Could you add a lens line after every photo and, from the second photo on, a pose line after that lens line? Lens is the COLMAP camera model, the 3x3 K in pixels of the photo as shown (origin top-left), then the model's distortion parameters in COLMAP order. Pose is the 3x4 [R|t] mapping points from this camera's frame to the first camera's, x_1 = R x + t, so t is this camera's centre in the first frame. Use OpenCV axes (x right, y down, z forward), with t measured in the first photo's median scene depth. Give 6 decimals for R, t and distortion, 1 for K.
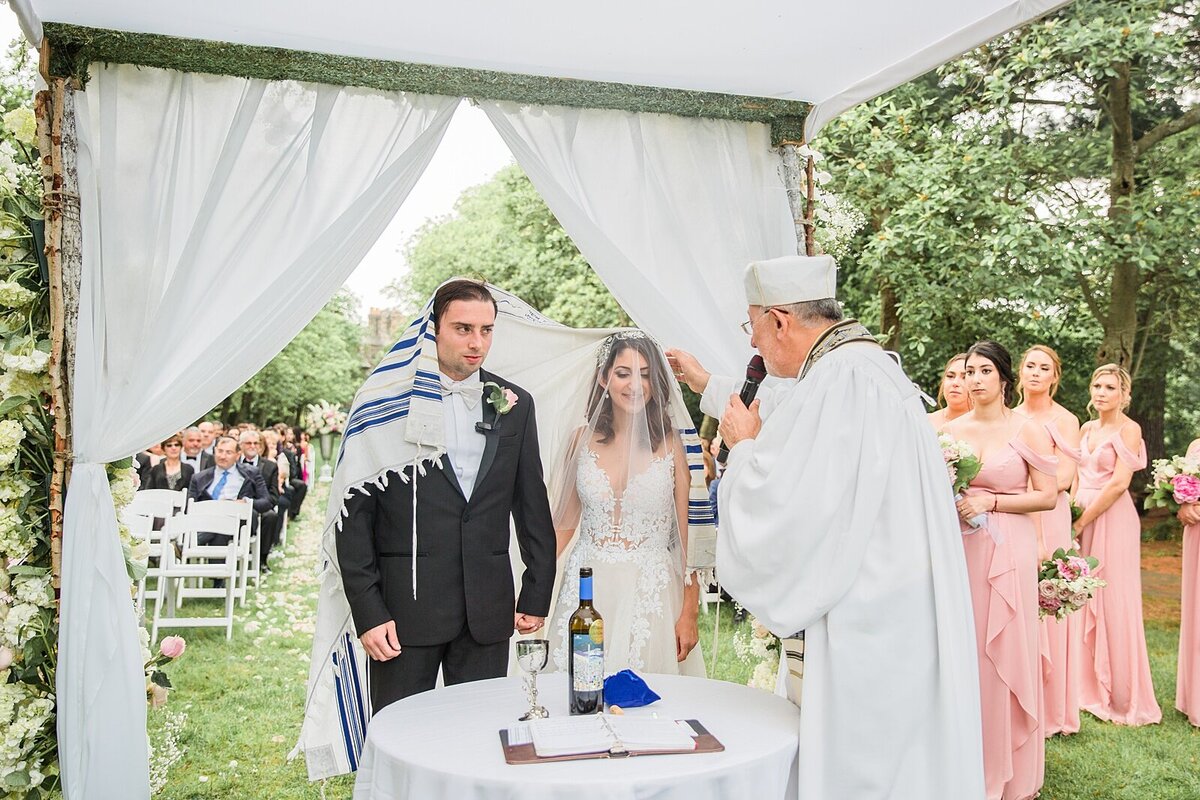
lens RADIAL K [[1056.5, 0, 600.8], [0, 1056.5, 403.1], [0, 0, 1]] dist [0.002027, 0.000115]
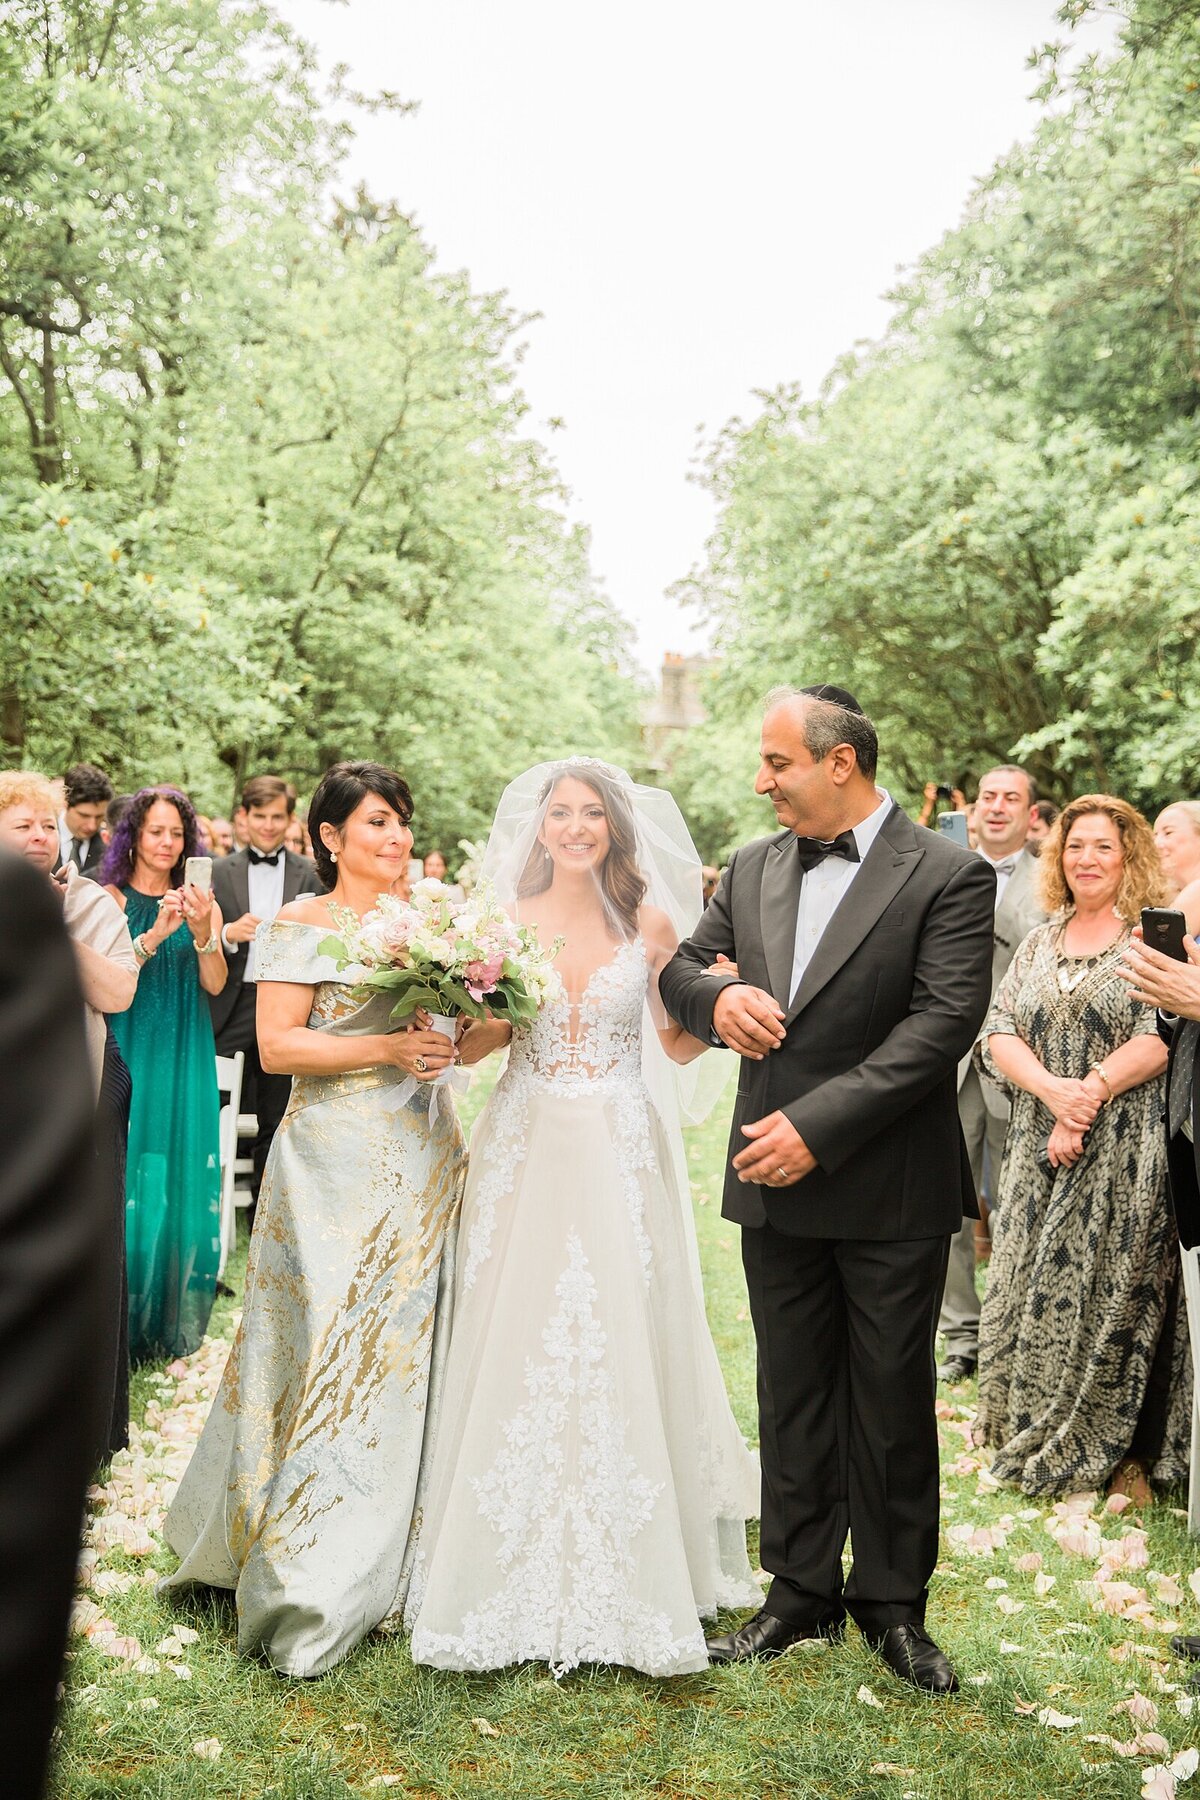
lens RADIAL K [[2109.9, 0, 600.7], [0, 2109.9, 897.6], [0, 0, 1]] dist [-0.005221, 0.000000]
pose [[0.969739, -0.001407, -0.244140, -0.028861], [0.008115, 0.999617, 0.026474, 0.001929], [0.244009, -0.027654, 0.969378, 0.225001]]
